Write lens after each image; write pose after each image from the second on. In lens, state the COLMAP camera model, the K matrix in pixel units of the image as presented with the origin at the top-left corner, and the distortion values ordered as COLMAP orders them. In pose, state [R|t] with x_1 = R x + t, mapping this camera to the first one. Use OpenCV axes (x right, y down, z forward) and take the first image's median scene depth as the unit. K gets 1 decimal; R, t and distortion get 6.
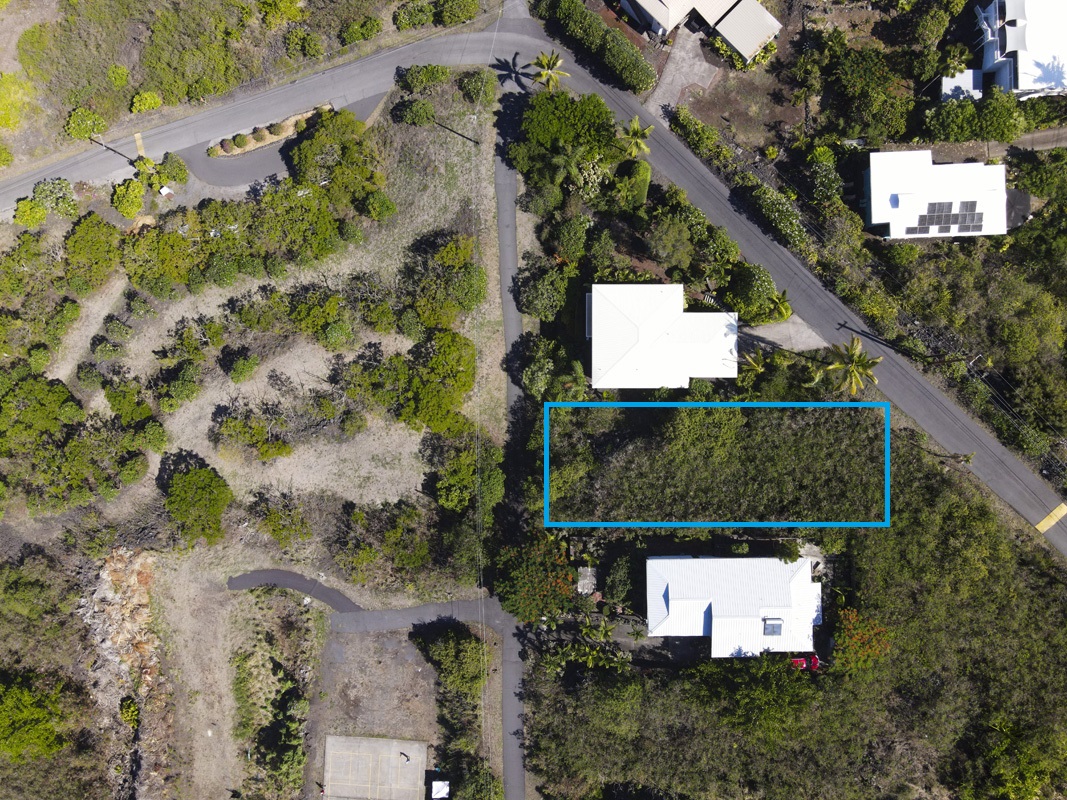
lens RADIAL K [[772.4, 0, 533.5], [0, 772.4, 400.0], [0, 0, 1]] dist [0.032584, 0.006236]
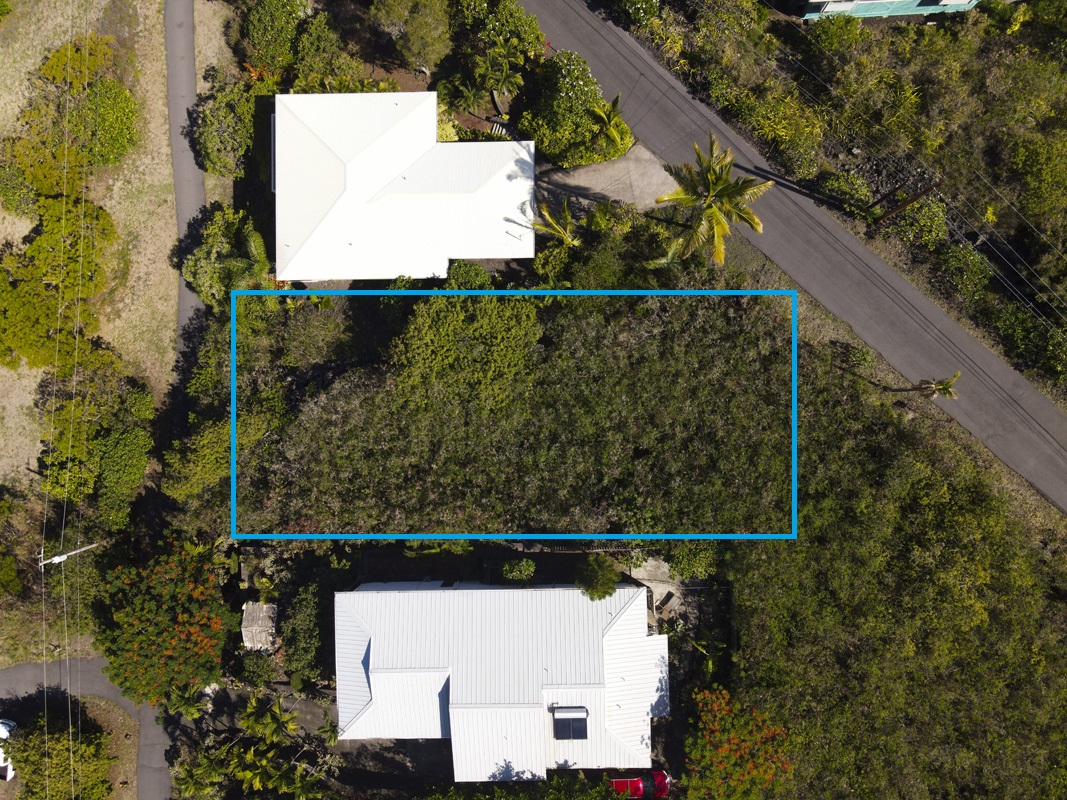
lens RADIAL K [[756.9, 0, 533.5], [0, 756.9, 400.0], [0, 0, 1]] dist [0.018168, 0.004511]
pose [[0.999852, -0.006697, -0.015830, 0.280689], [0.006666, 0.999976, -0.002021, 0.076315], [0.015843, 0.001915, 0.999873, 0.476661]]
